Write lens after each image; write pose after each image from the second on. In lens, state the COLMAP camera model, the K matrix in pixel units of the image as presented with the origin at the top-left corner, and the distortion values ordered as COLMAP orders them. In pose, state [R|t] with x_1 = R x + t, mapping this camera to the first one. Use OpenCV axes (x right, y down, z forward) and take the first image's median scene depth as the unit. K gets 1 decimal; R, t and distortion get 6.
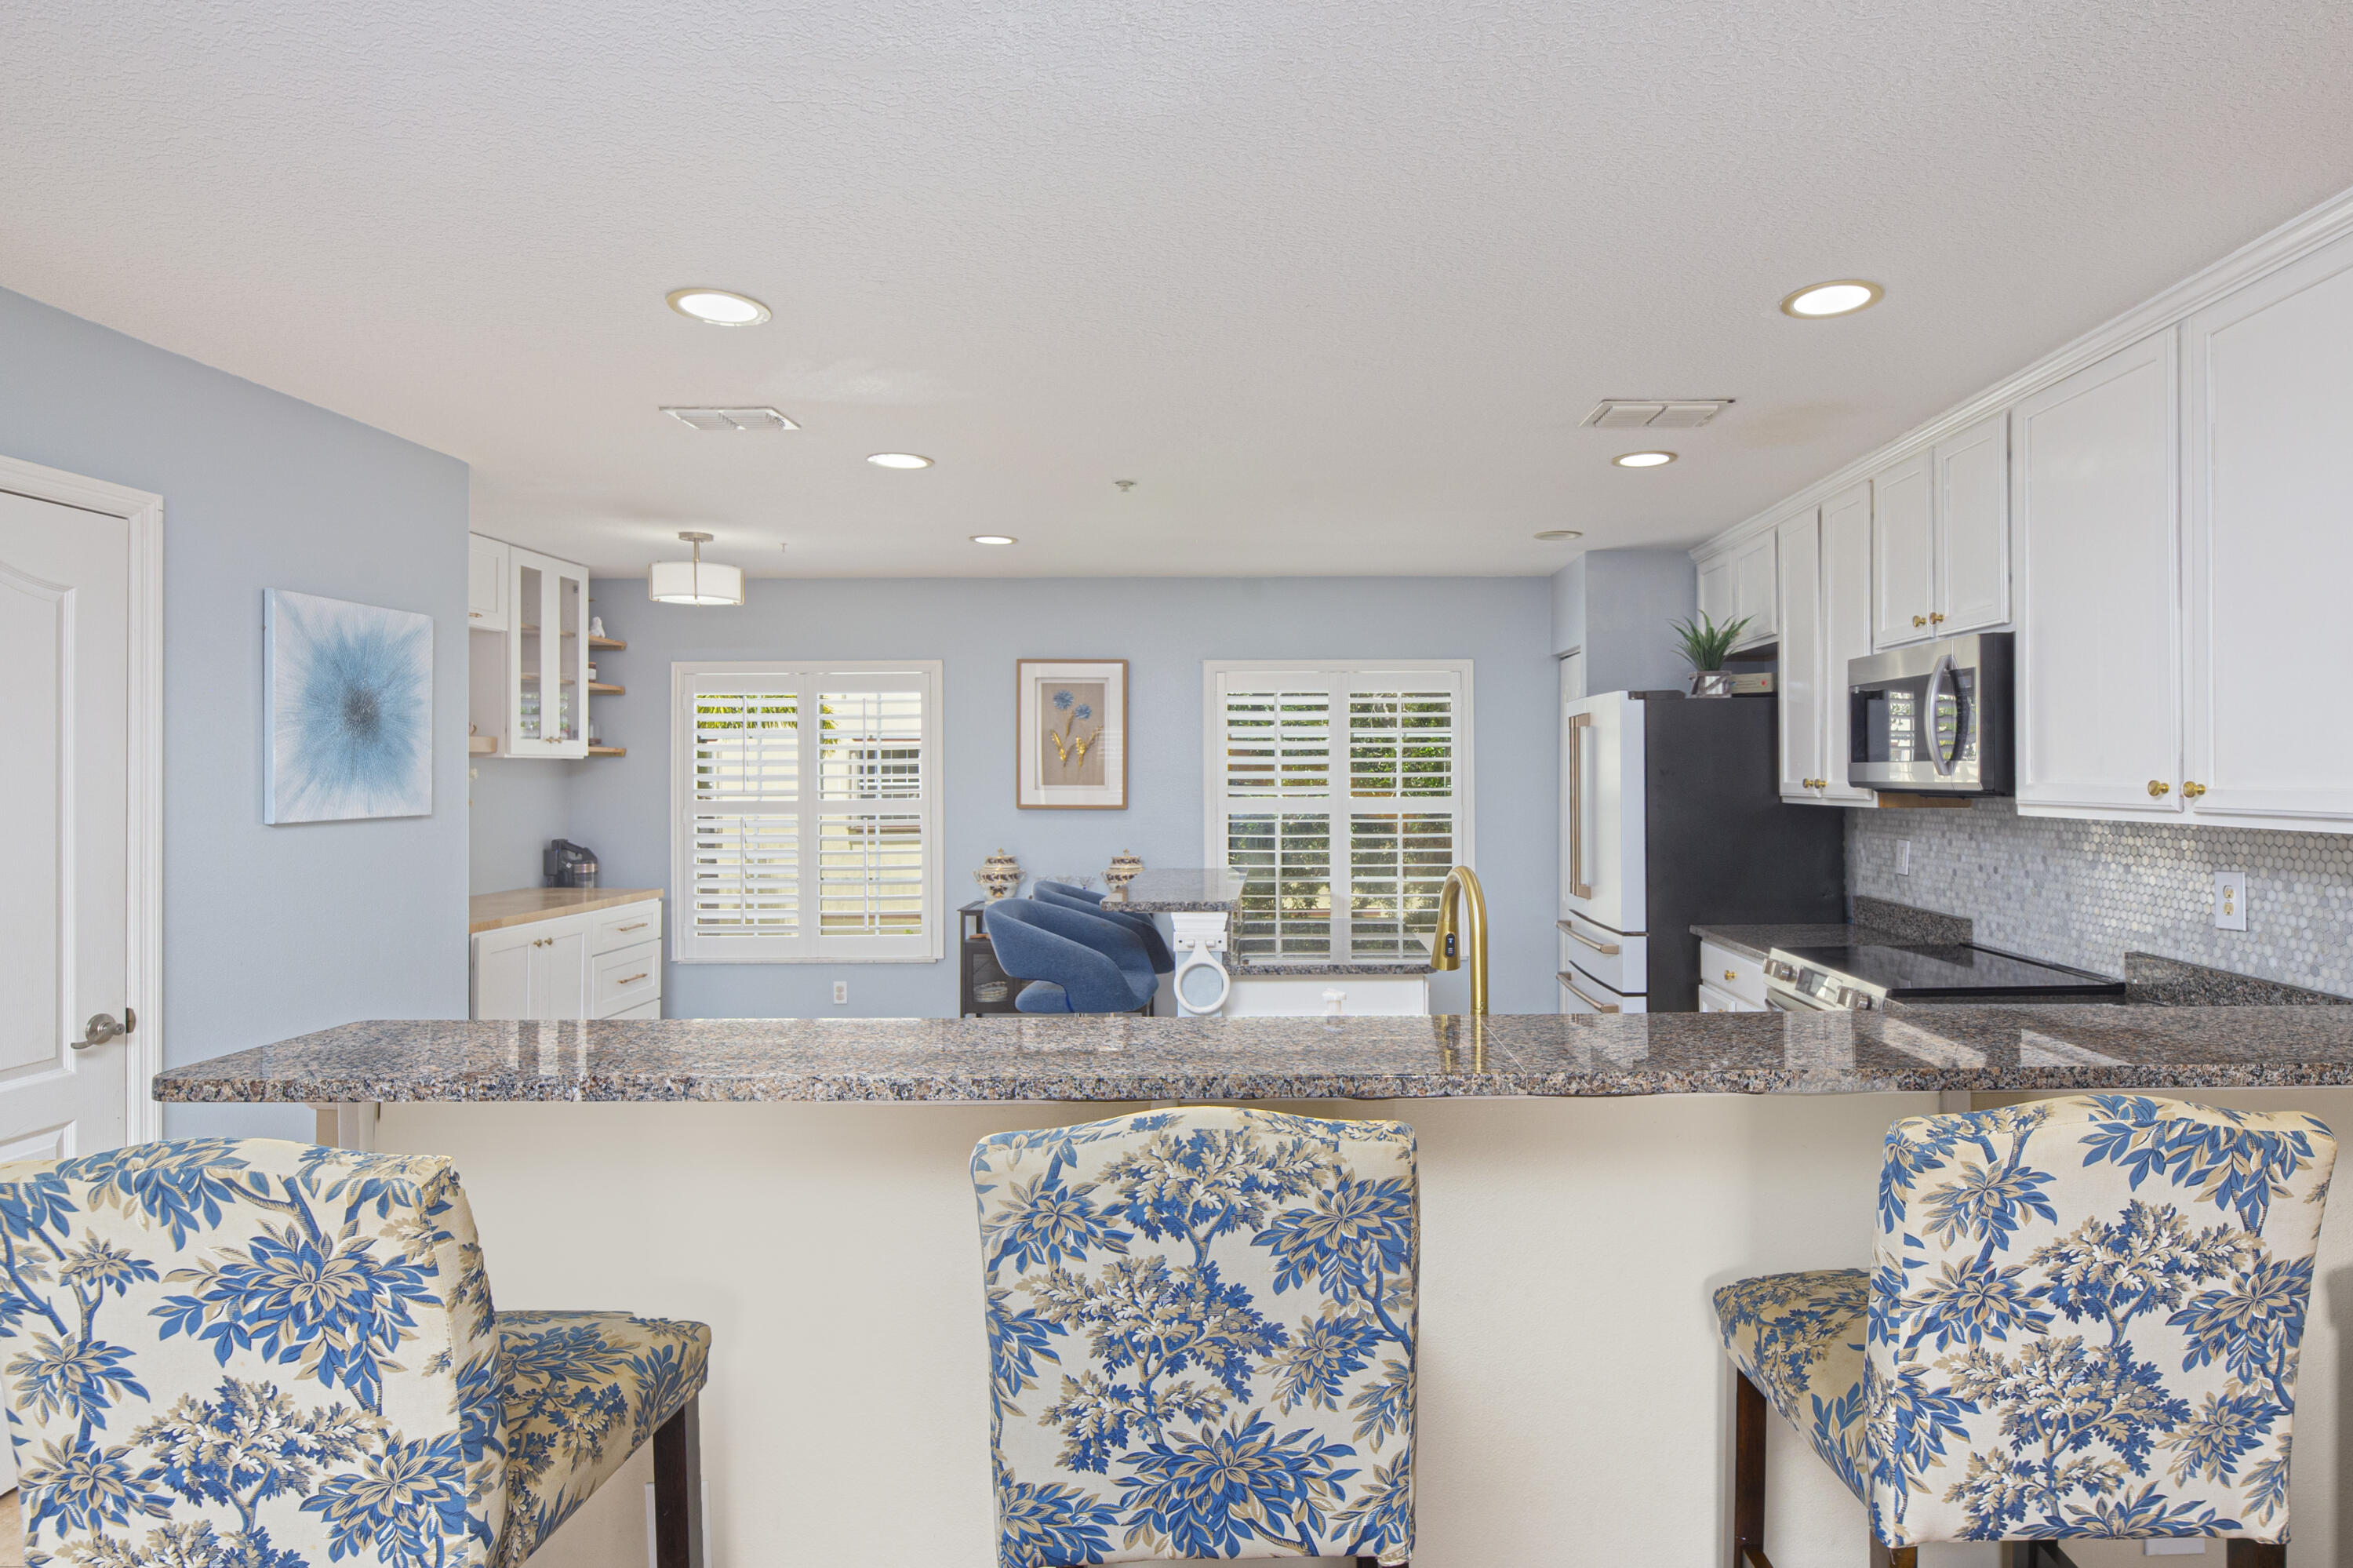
lens RADIAL K [[1257.9, 0, 1291.7], [0, 1257.9, 761.7], [0, 0, 1]] dist [-0.001437, -0.001105]
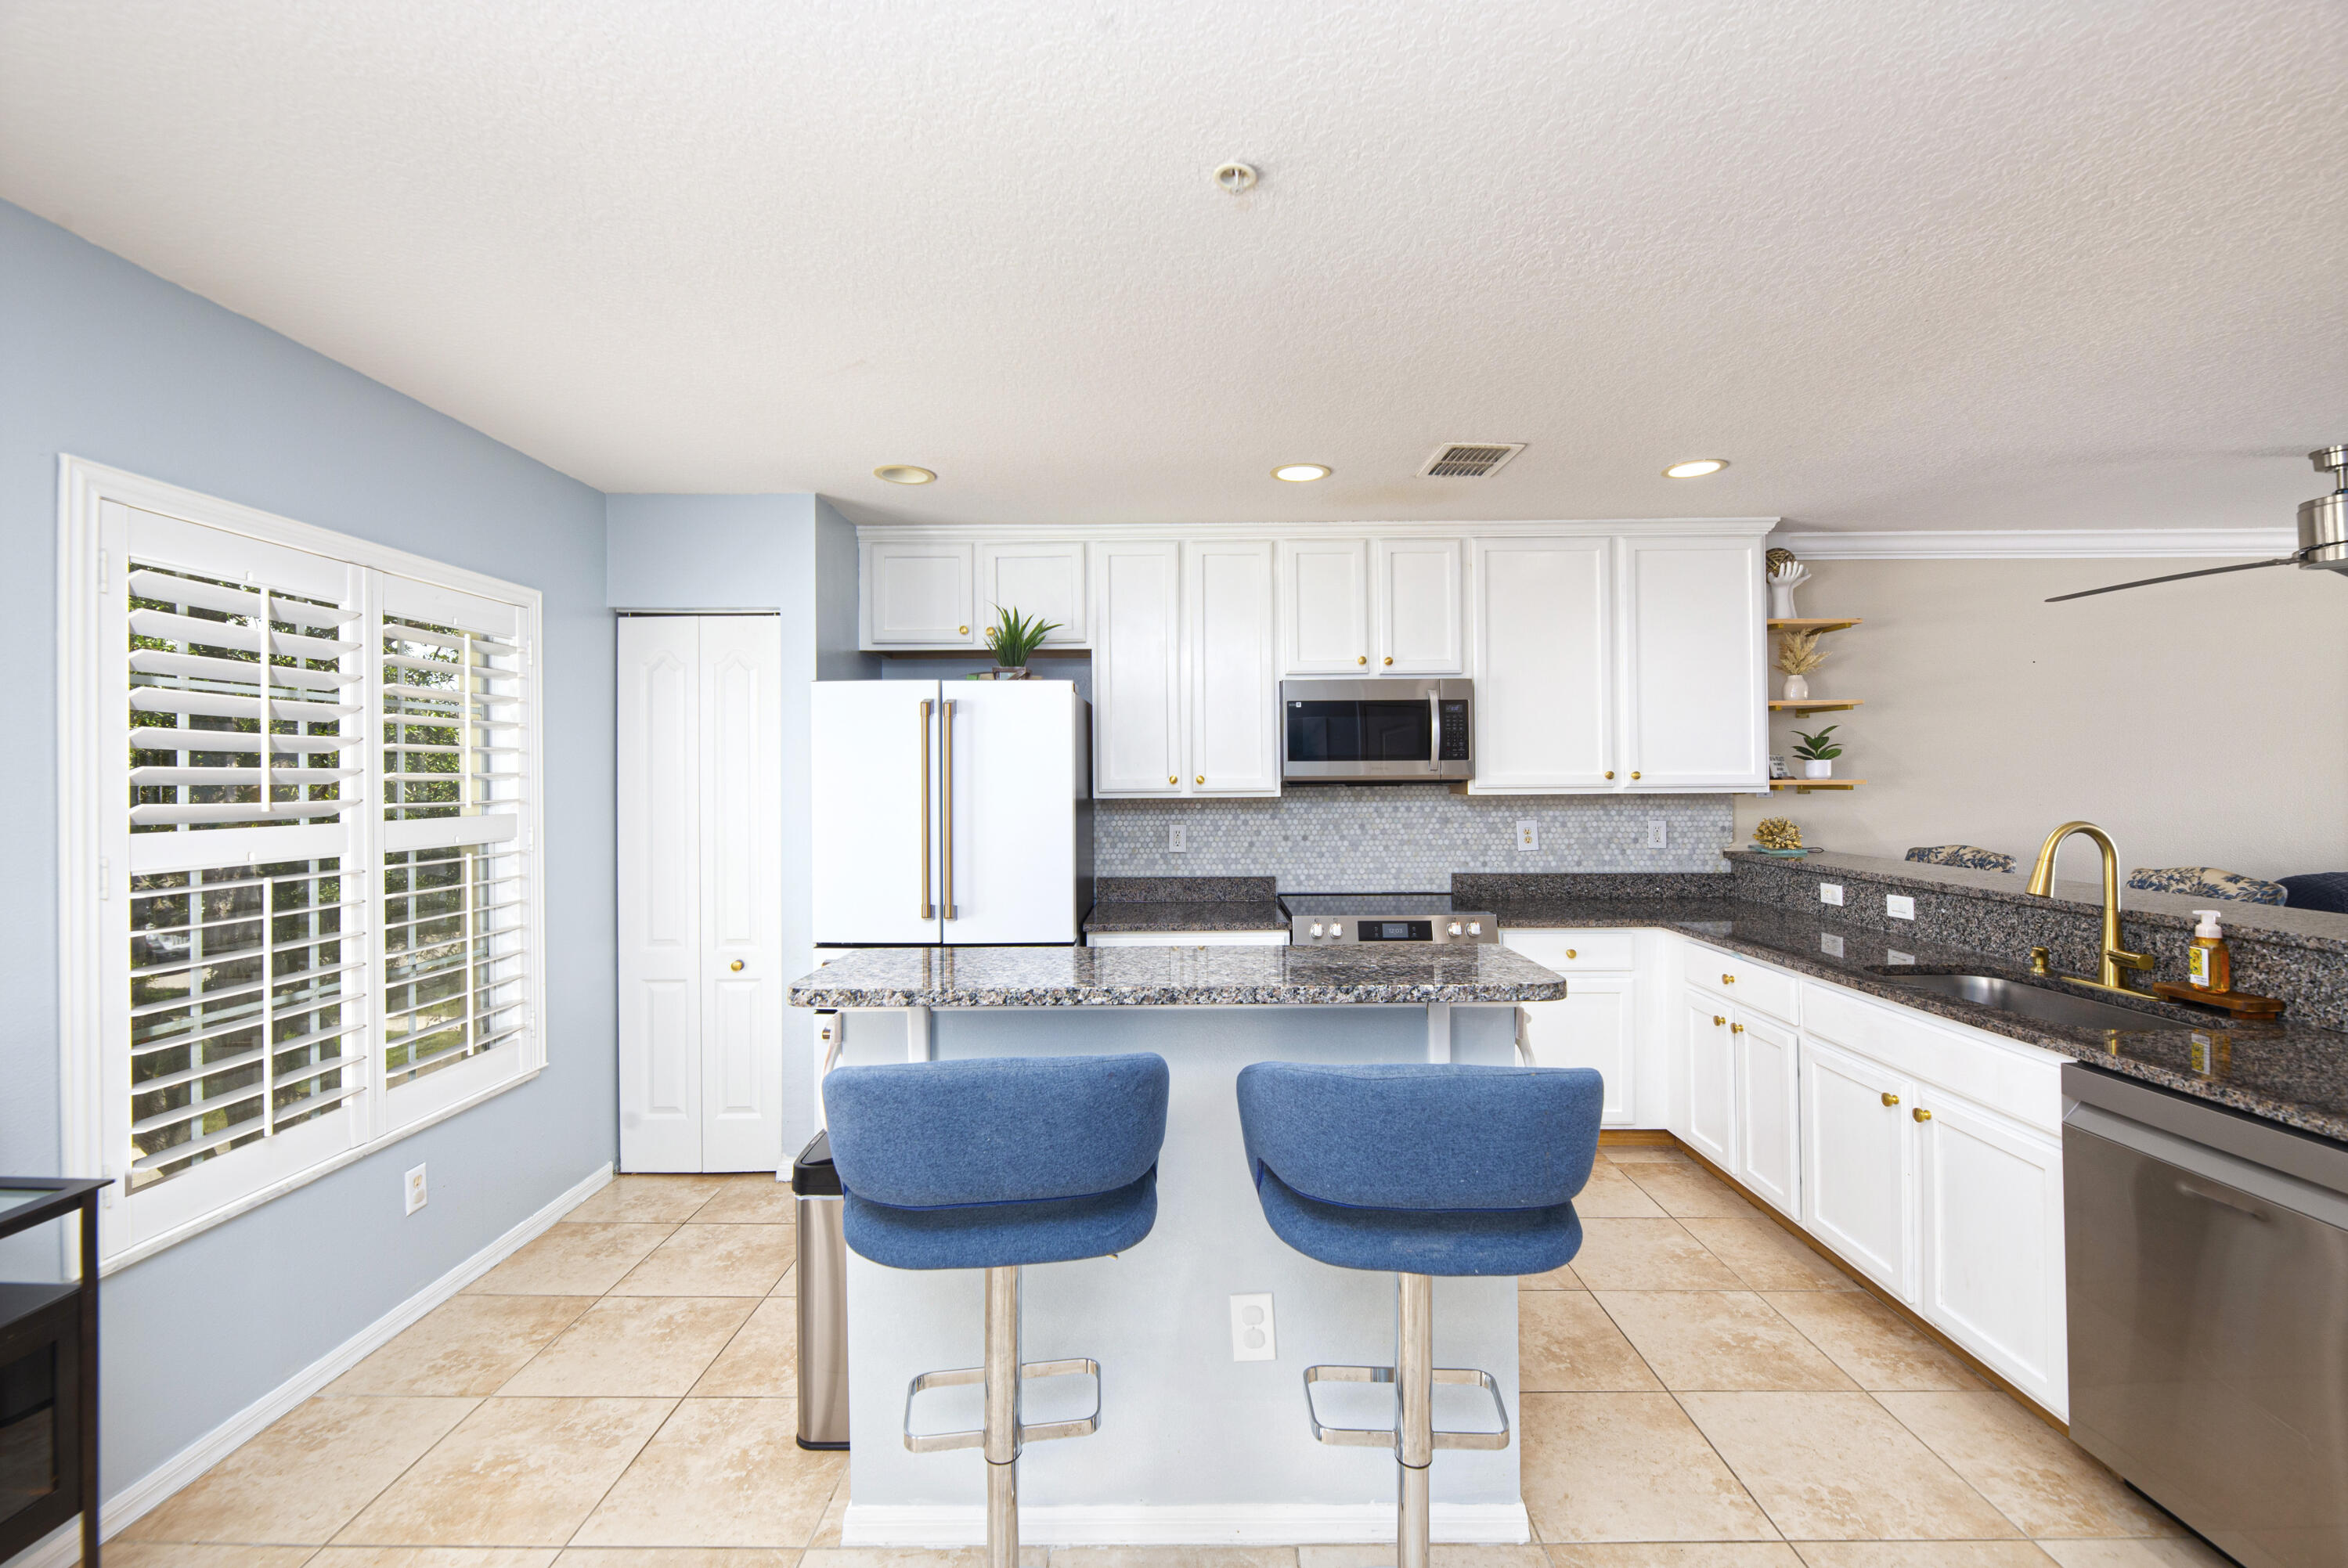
lens RADIAL K [[1014.7, 0, 1185.4], [0, 1014.7, 772.7], [0, 0, 1]] dist [0.001873, 0.000015]
pose [[0.010139, 0.005114, 0.999936, -0.616613], [-0.001742, 0.999985, -0.005097, 0.018827], [-0.999947, -0.001690, 0.010148, 1.167031]]
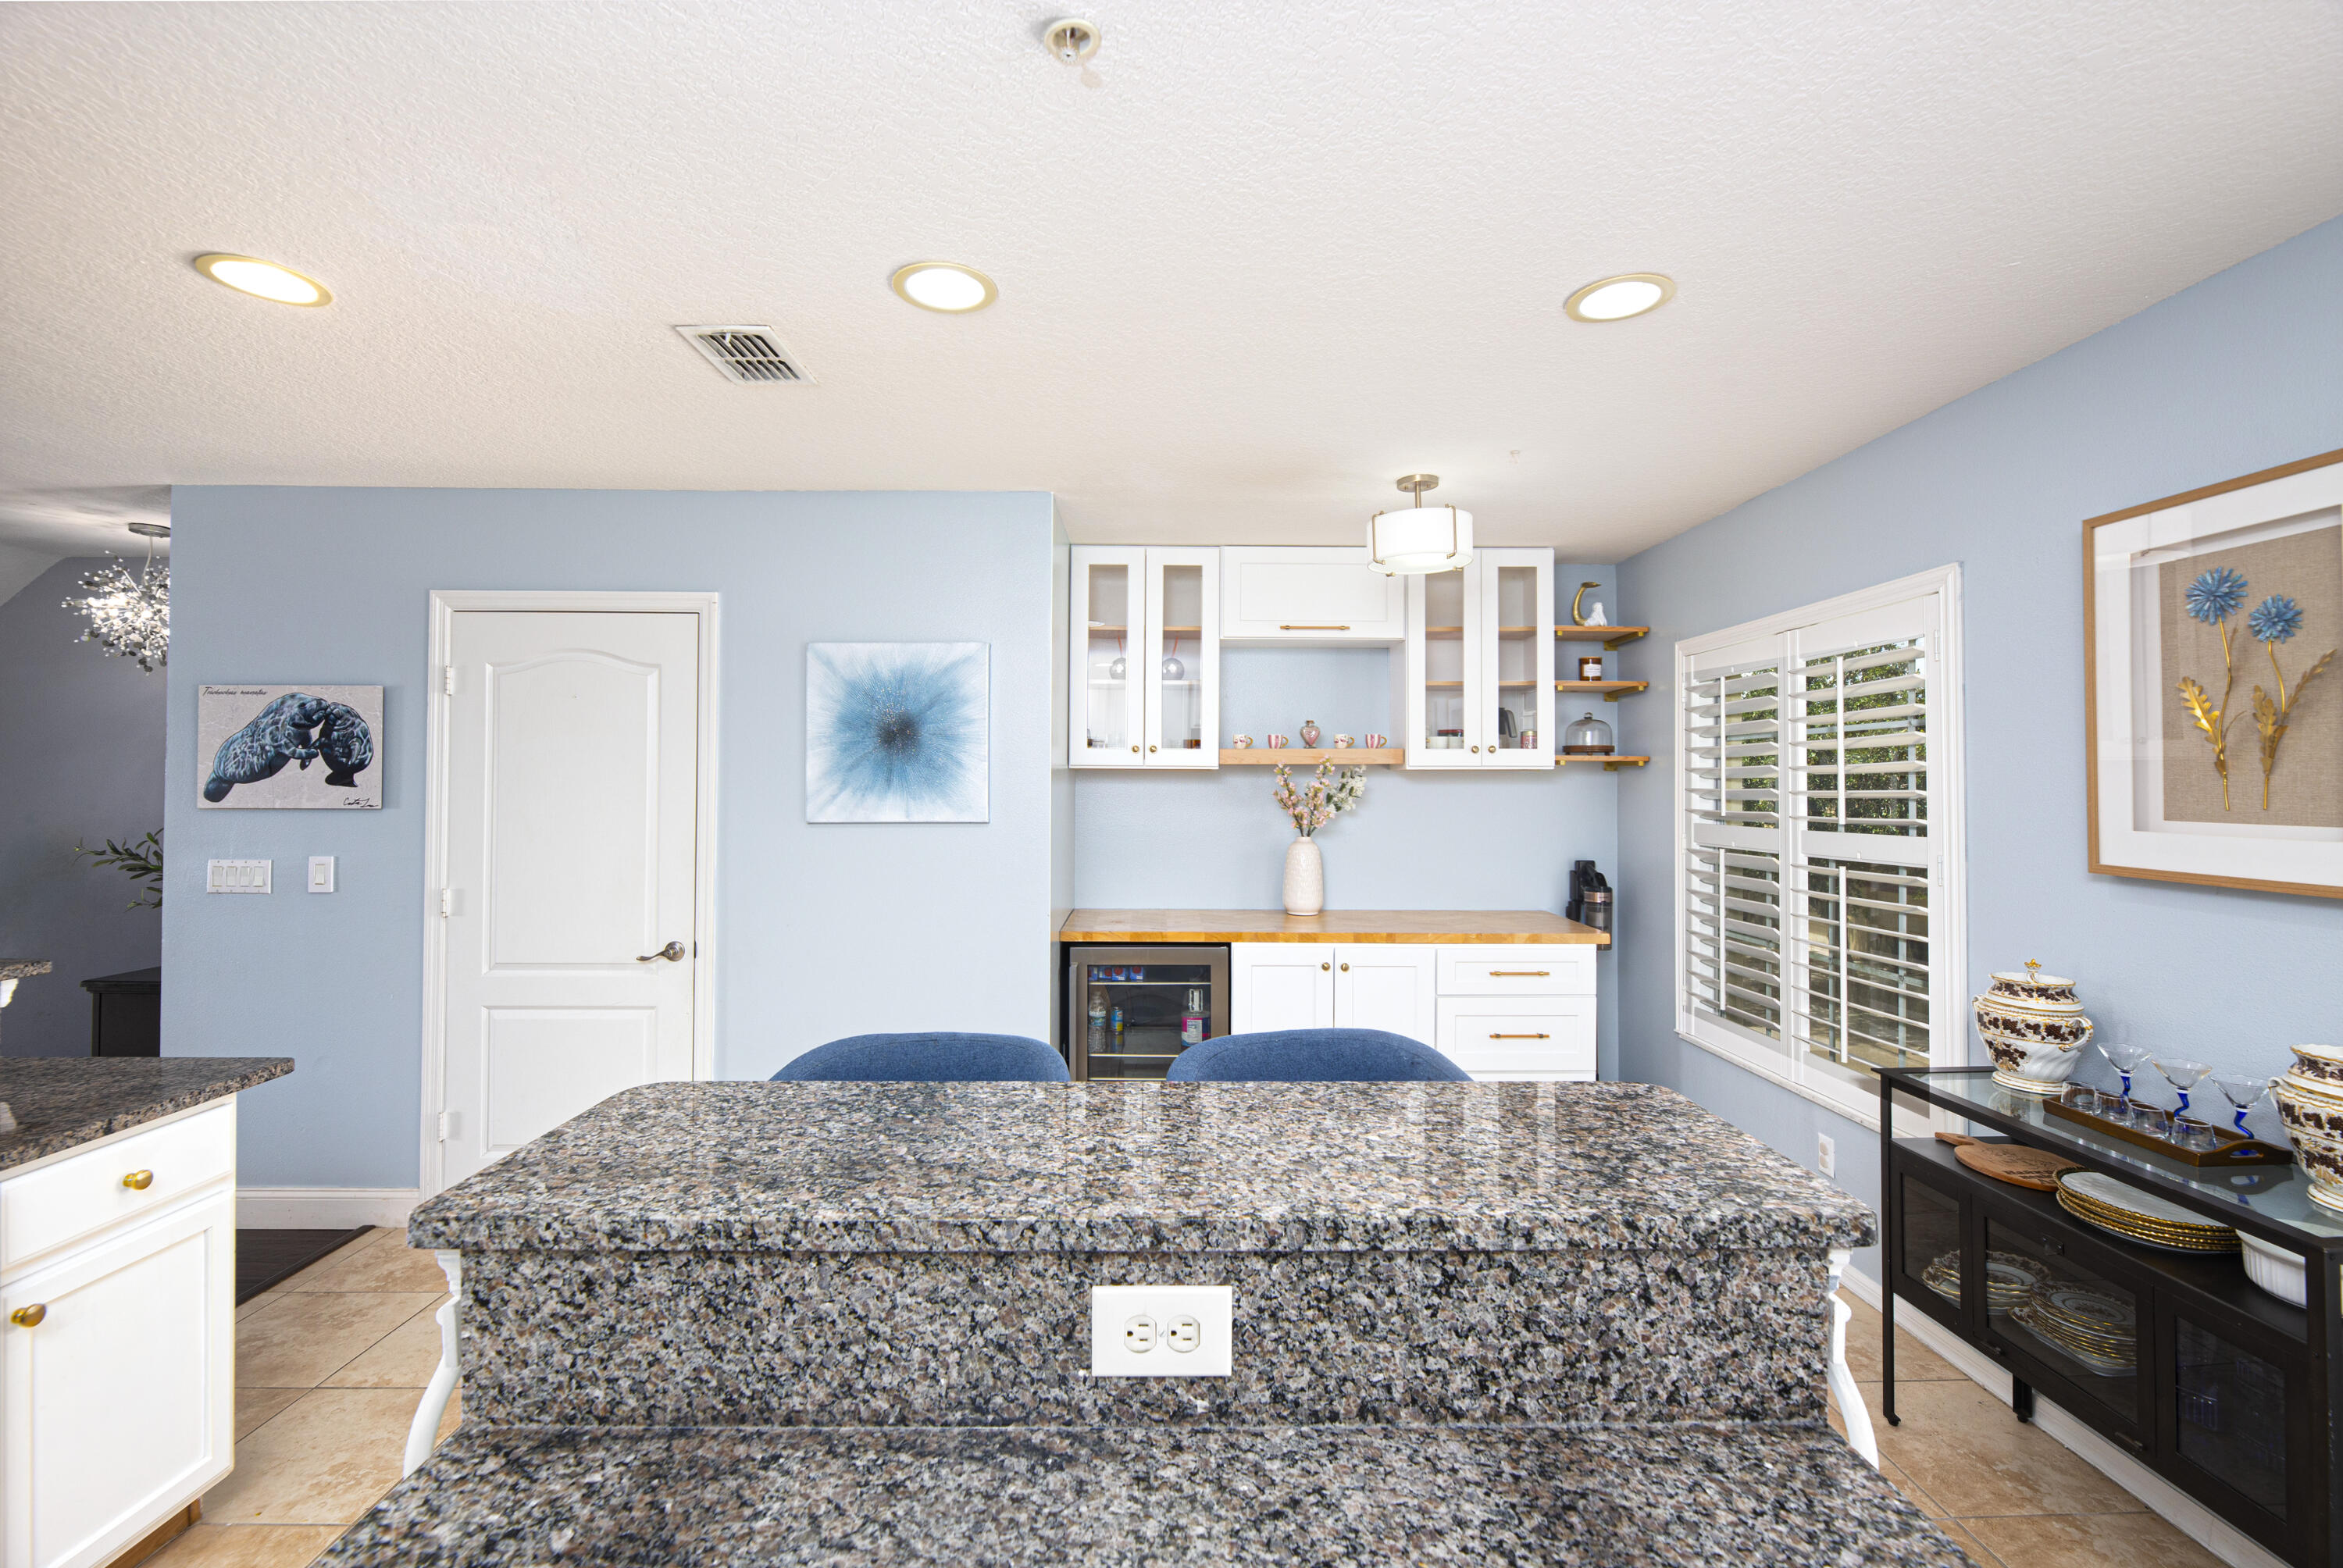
lens RADIAL K [[997.2, 0, 1186.1], [0, 997.2, 765.3], [0, 0, 1]] dist [0.000783, -0.000456]
pose [[0.004286, -0.016312, -0.999858, 0.197152], [0.005516, 0.999852, -0.016289, 0.007823], [0.999976, -0.005445, 0.004375, 1.187759]]
